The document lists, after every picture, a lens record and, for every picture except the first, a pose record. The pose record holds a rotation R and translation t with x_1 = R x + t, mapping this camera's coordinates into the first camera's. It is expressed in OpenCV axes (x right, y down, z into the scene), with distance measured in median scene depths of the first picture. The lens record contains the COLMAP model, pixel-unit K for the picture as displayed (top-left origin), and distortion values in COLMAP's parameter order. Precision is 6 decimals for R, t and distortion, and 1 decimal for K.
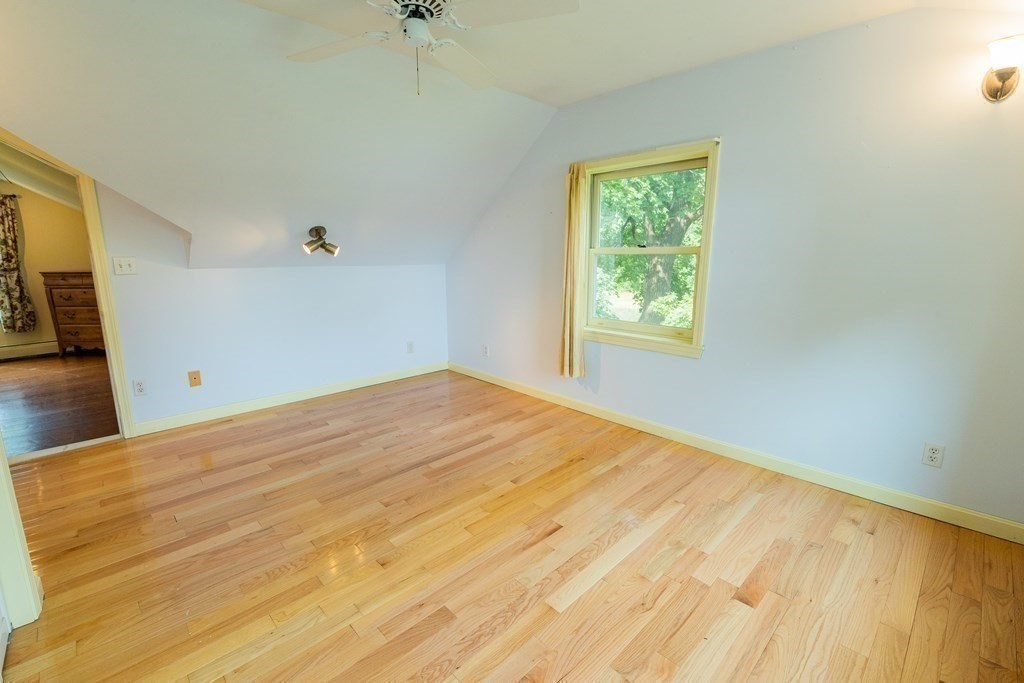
lens RADIAL K [[443.5, 0, 526.6], [0, 443.5, 340.7], [0, 0, 1]] dist [-0.000013, -0.007168]
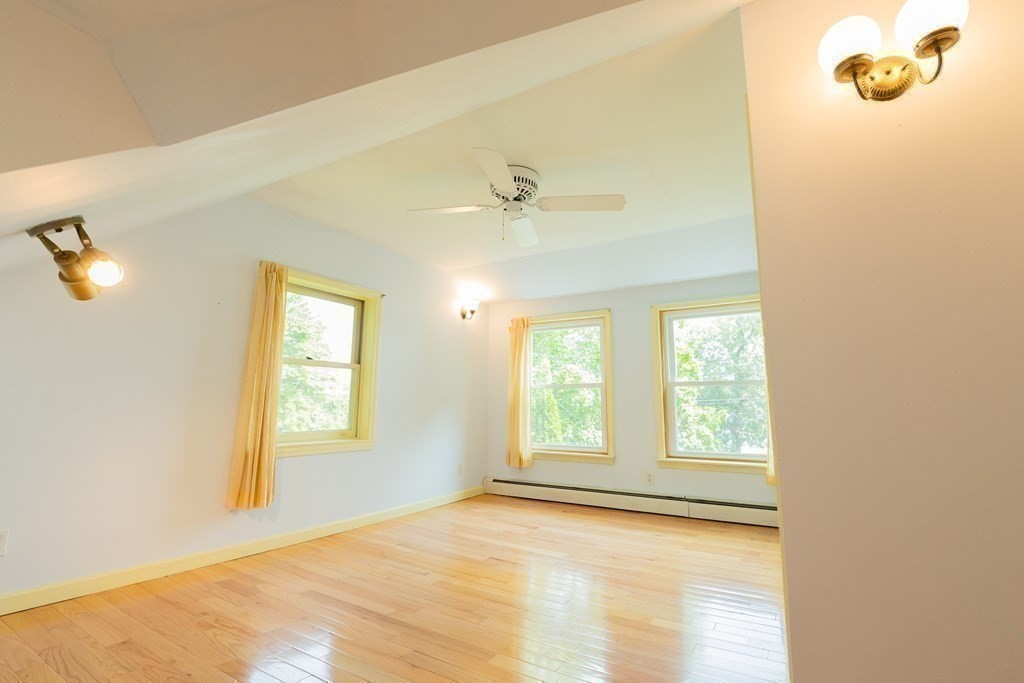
lens RADIAL K [[443.5, 0, 526.6], [0, 443.5, 340.7], [0, 0, 1]] dist [-0.000013, -0.007168]
pose [[-0.208519, 0.145134, 0.967190, -0.892907], [0.191728, 0.975805, -0.105092, -0.039570], [-0.959041, 0.163524, -0.231300, 0.733307]]
